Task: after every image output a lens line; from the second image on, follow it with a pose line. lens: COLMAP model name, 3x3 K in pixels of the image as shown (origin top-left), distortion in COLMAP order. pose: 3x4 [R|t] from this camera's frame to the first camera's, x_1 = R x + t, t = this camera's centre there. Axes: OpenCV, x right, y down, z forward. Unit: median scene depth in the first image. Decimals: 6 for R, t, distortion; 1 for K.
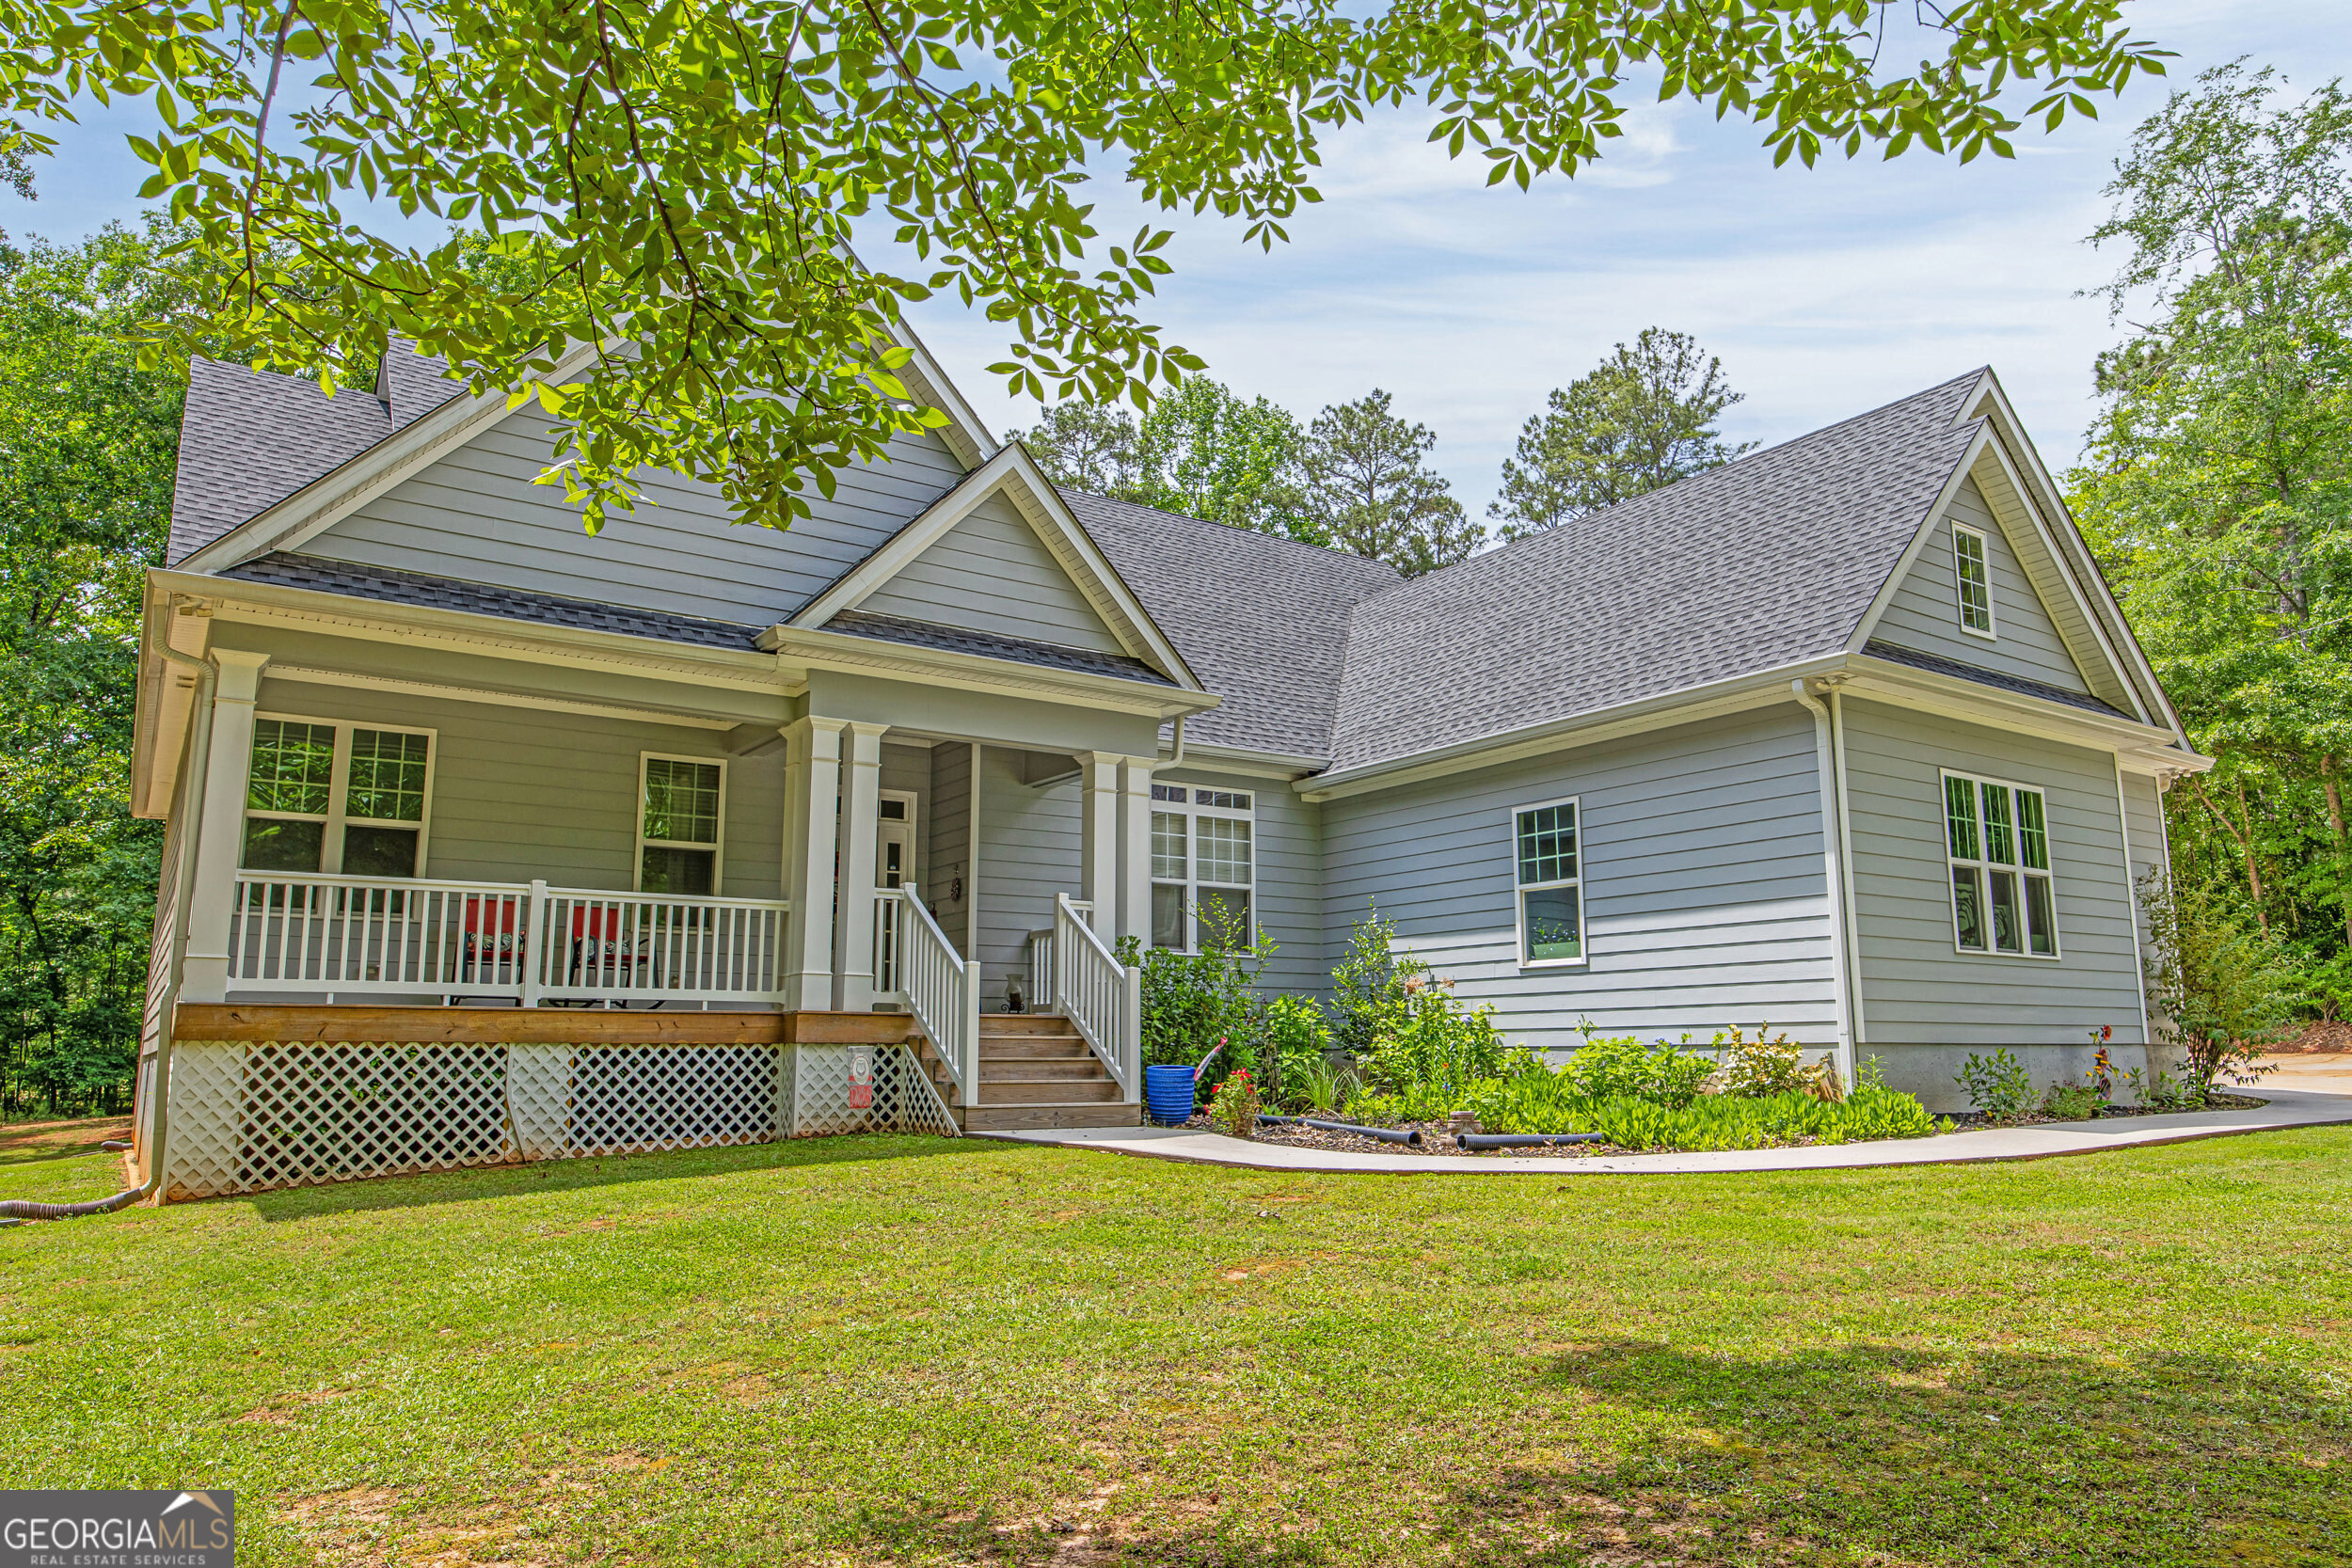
lens RADIAL K [[1578.0, 0, 1176.0], [0, 1578.0, 784.0], [0, 0, 1]] dist [-0.006597, 0.001177]
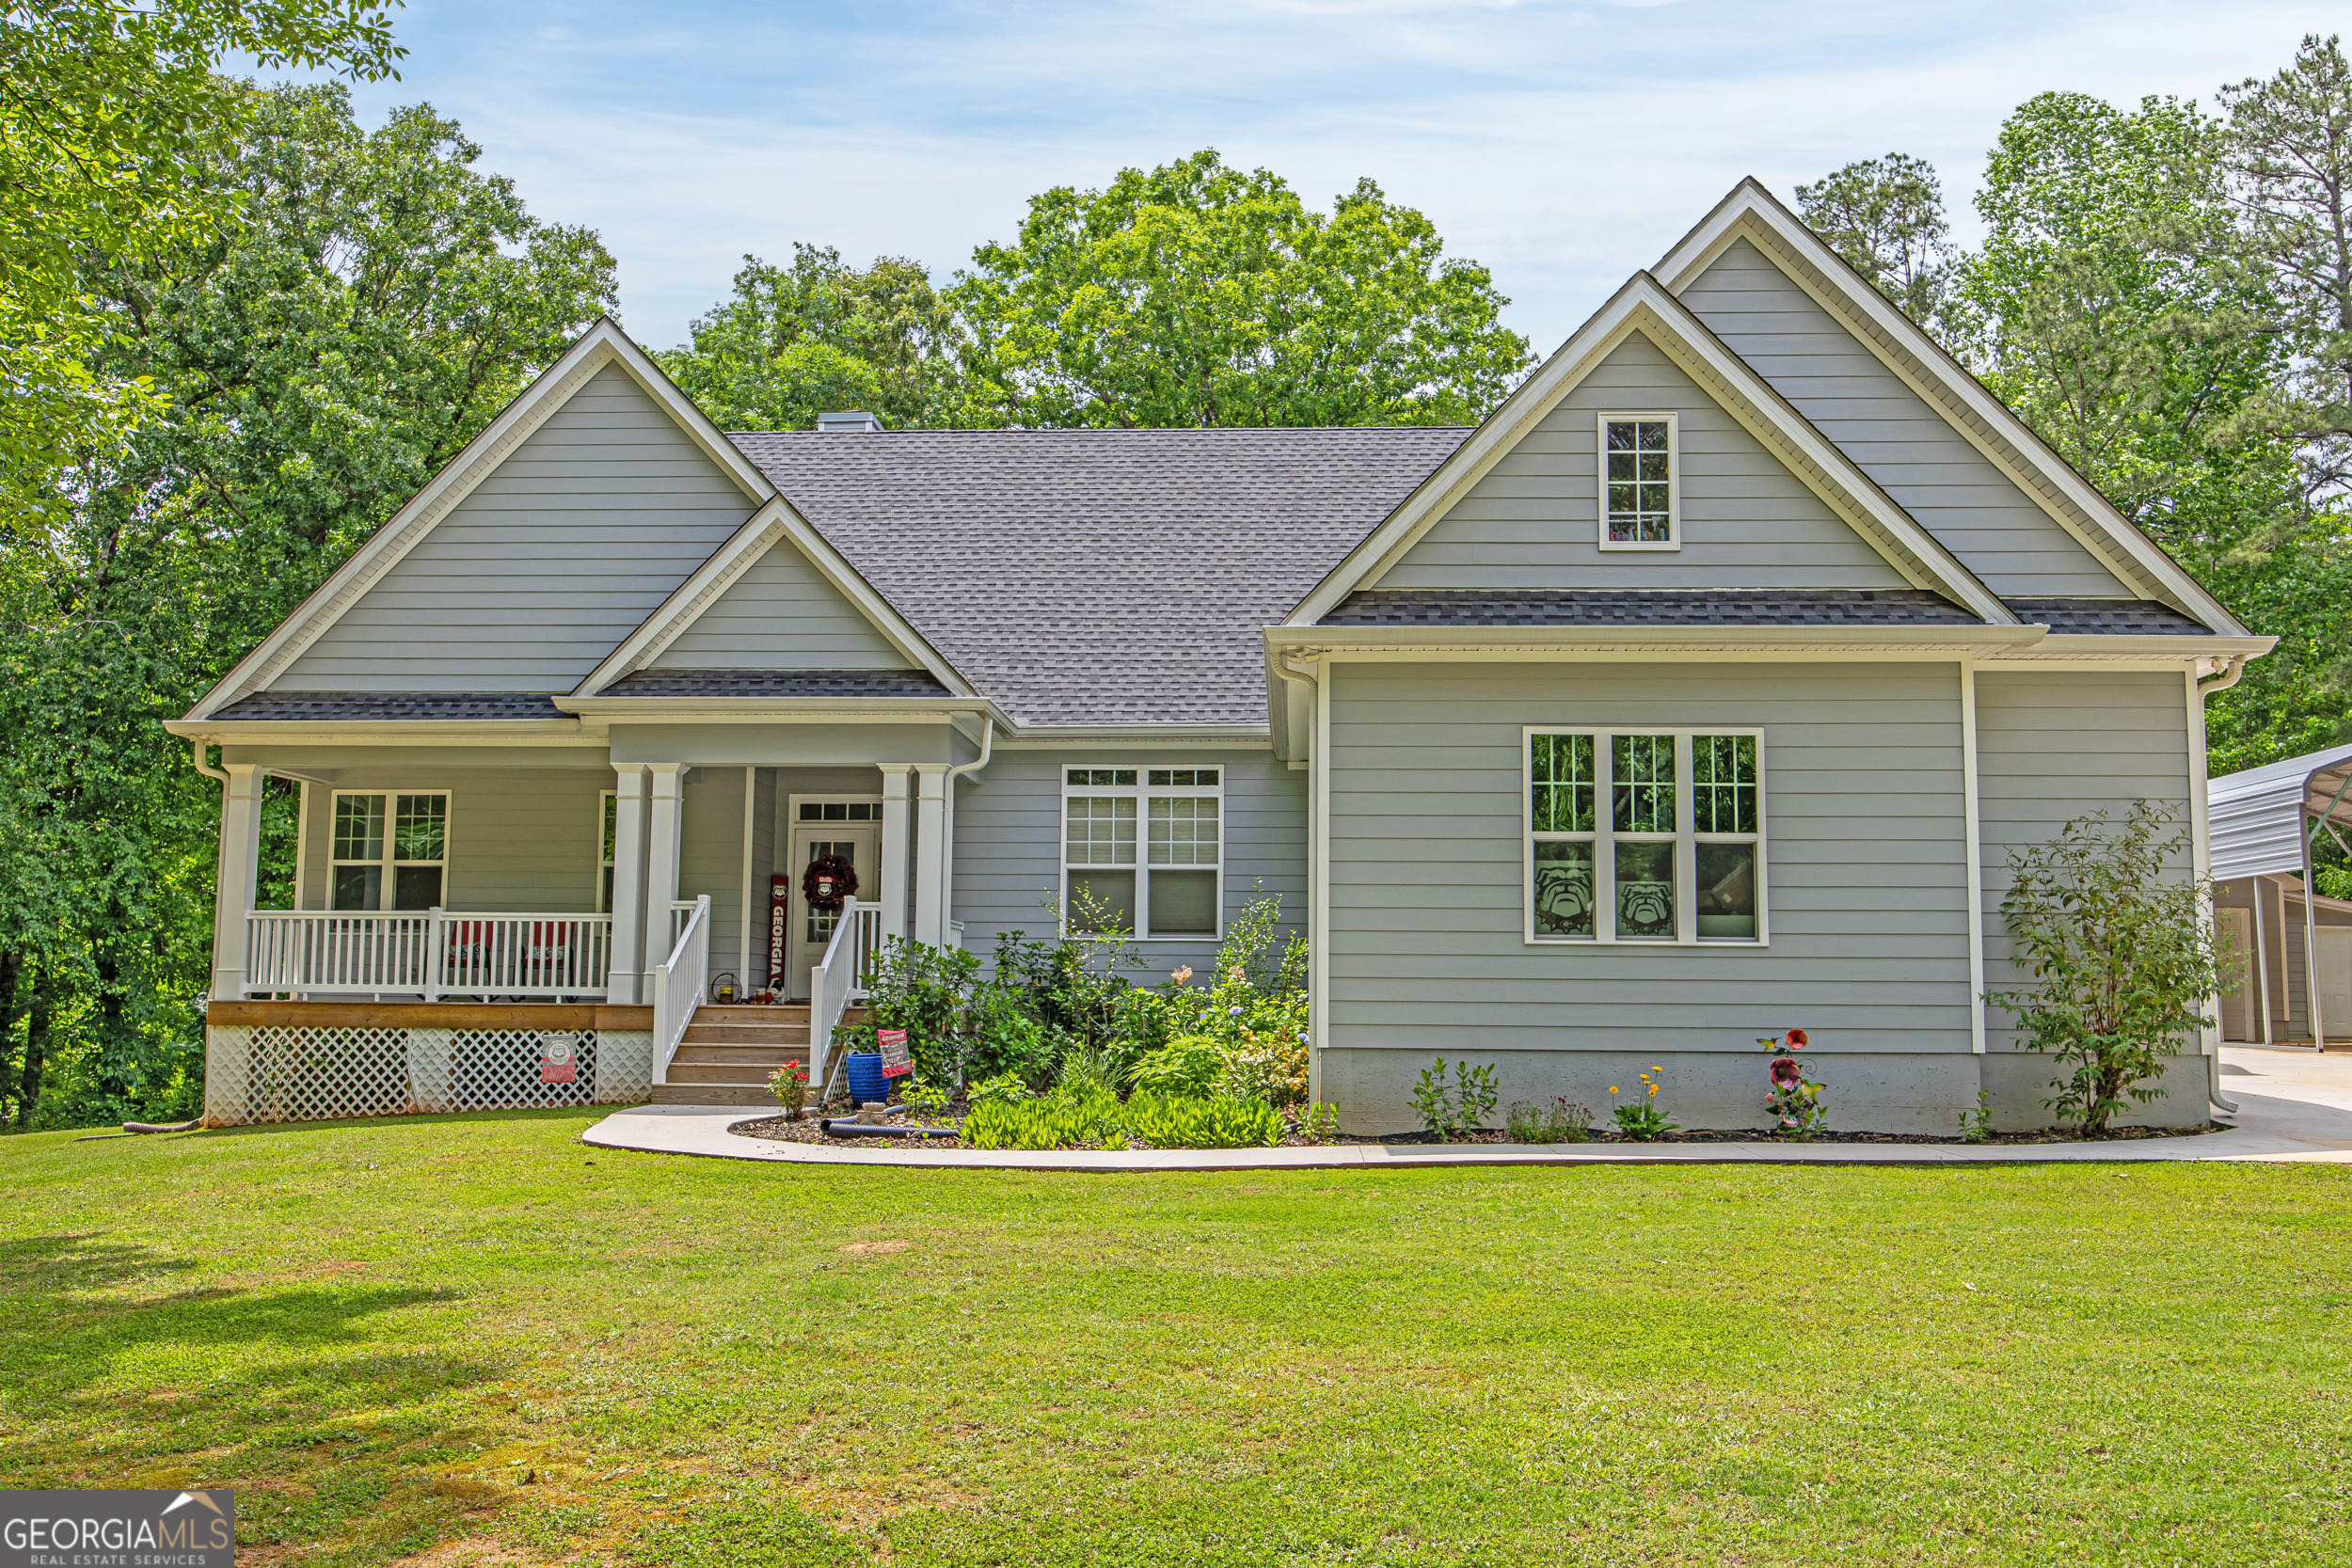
lens RADIAL K [[2101.2, 0, 1176.0], [0, 2101.2, 784.0], [0, 0, 1]] dist [-0.003281, -0.005836]
pose [[0.780293, -0.057801, -0.622737, 1.196316], [0.096808, 0.994882, 0.028959, -0.034319], [0.617876, -0.082882, 0.781895, -0.003285]]
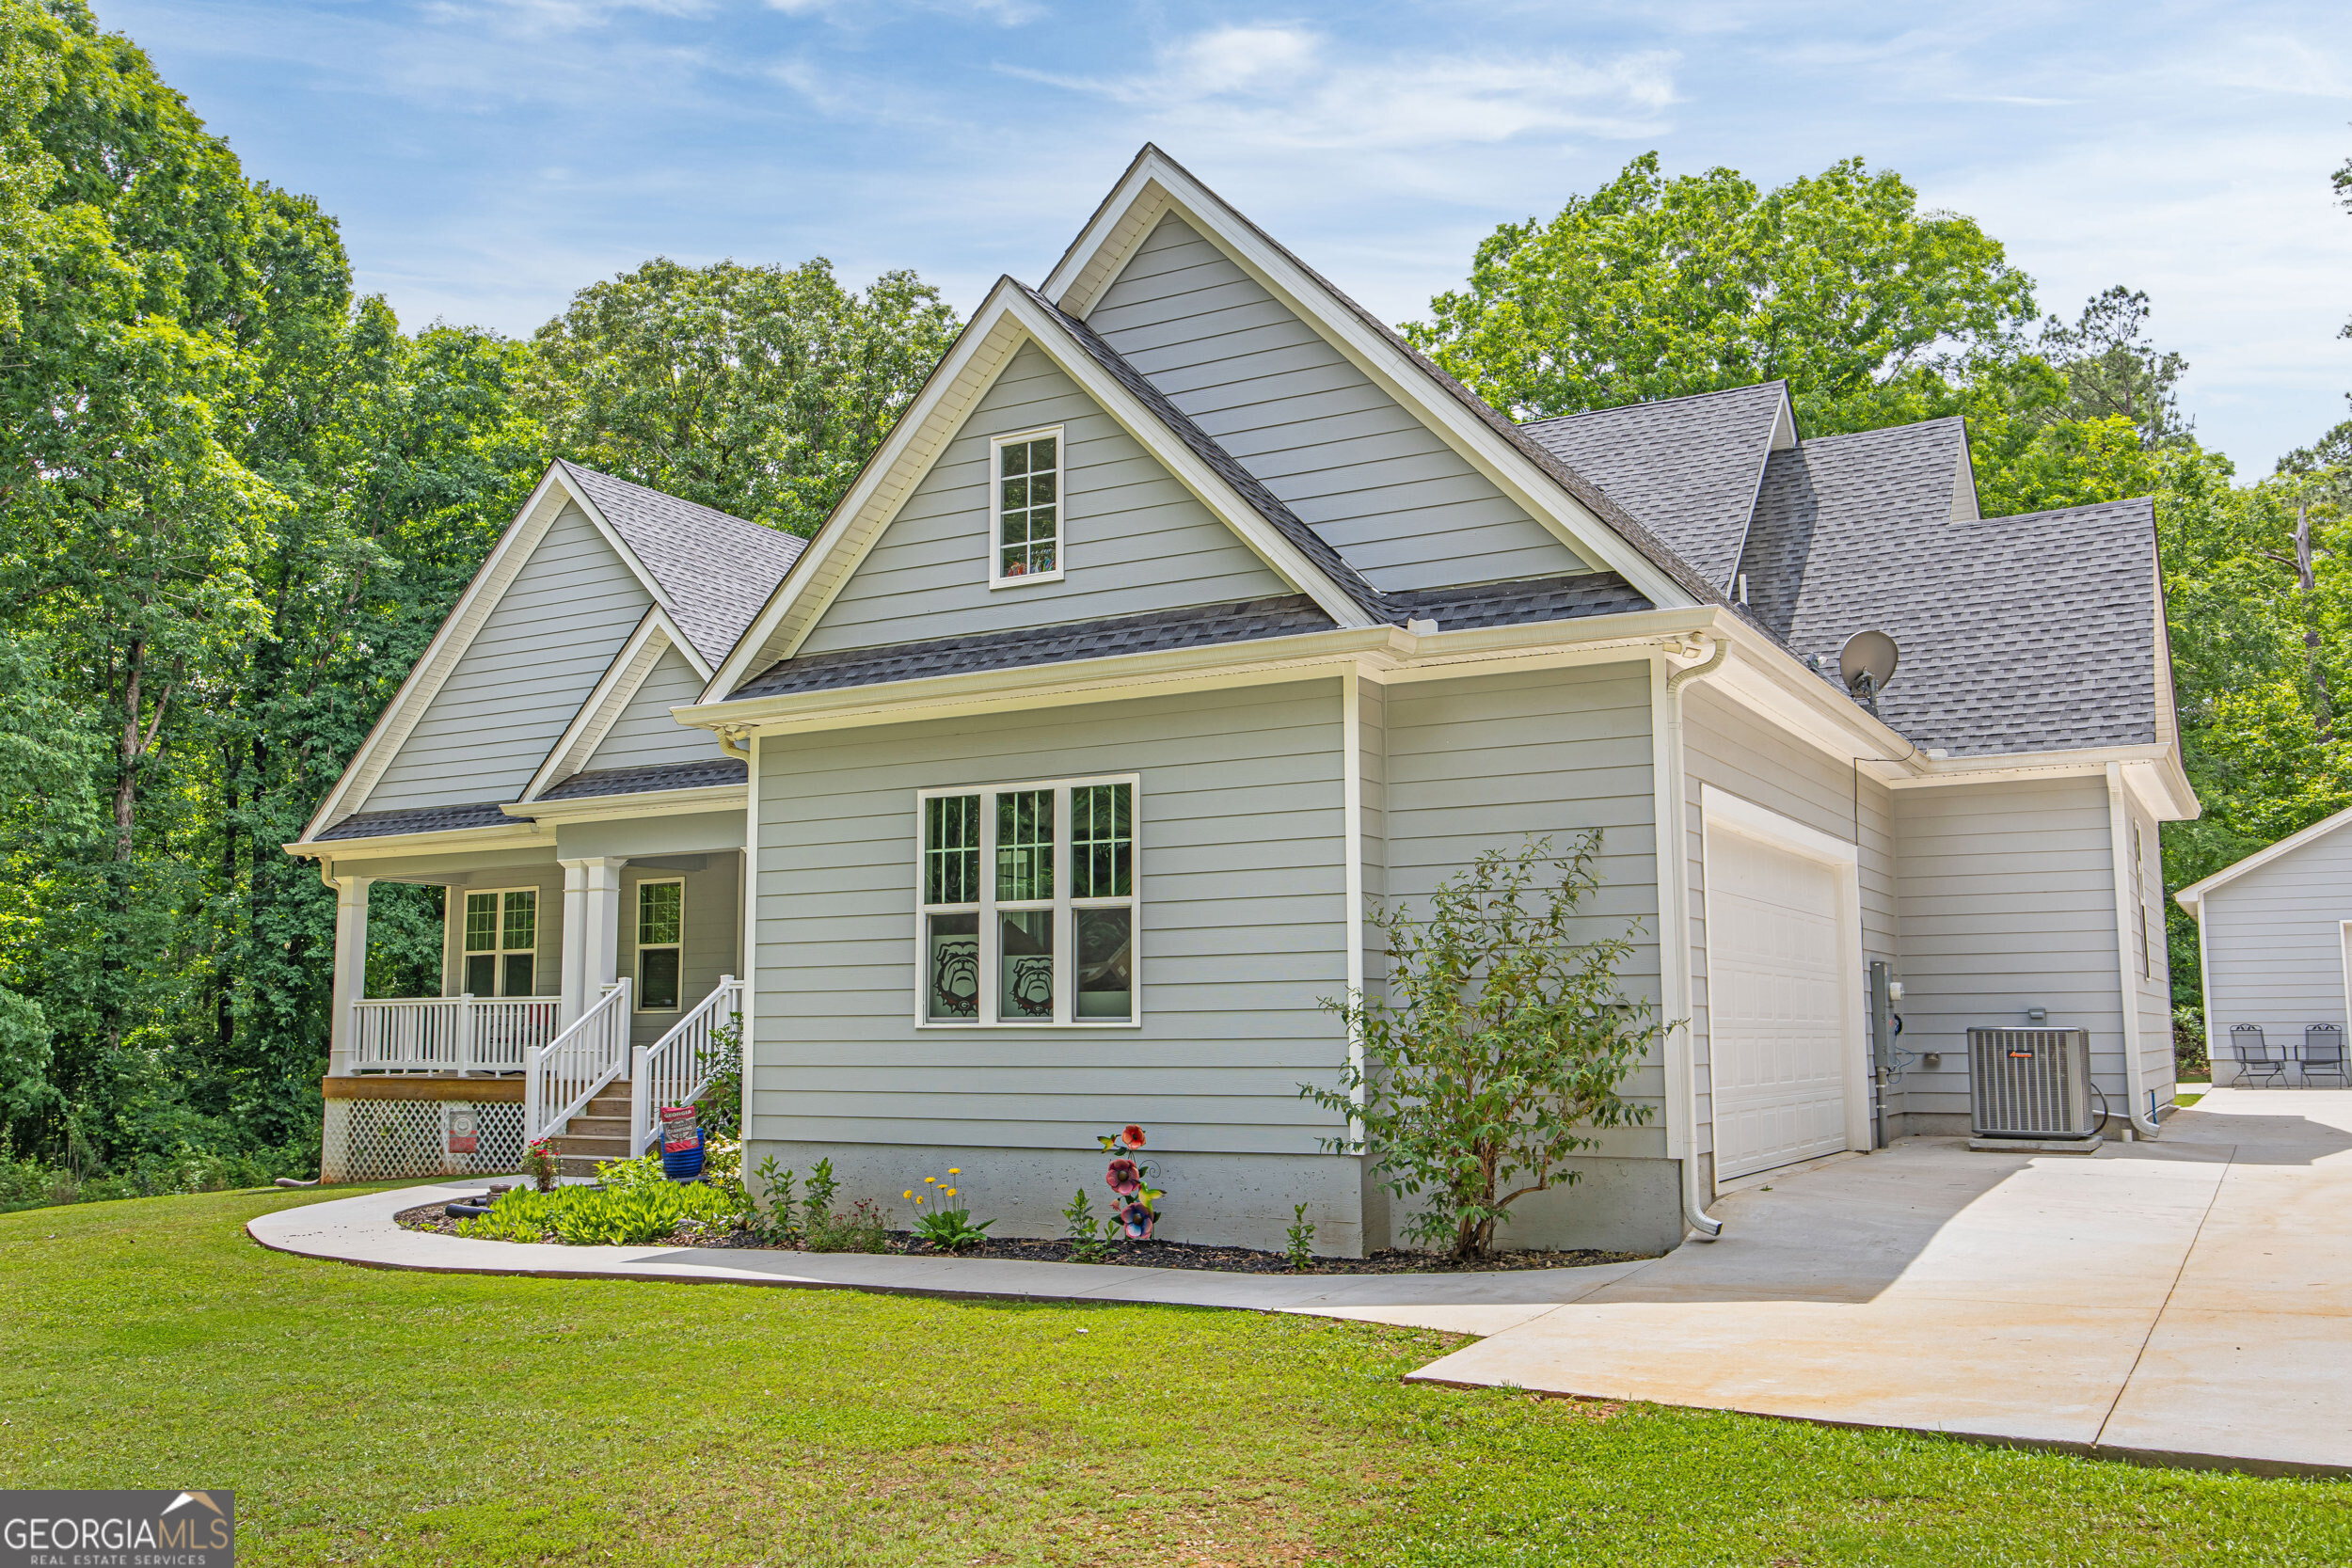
lens RADIAL K [[1980.7, 0, 1176.0], [0, 1980.7, 784.0], [0, 0, 1]] dist [0.009467, 0.001843]
pose [[0.425104, -0.112936, -0.898072, 1.630004], [0.161601, 0.985714, -0.047463, 0.062354], [0.890602, -0.124953, 0.437281, 0.785990]]
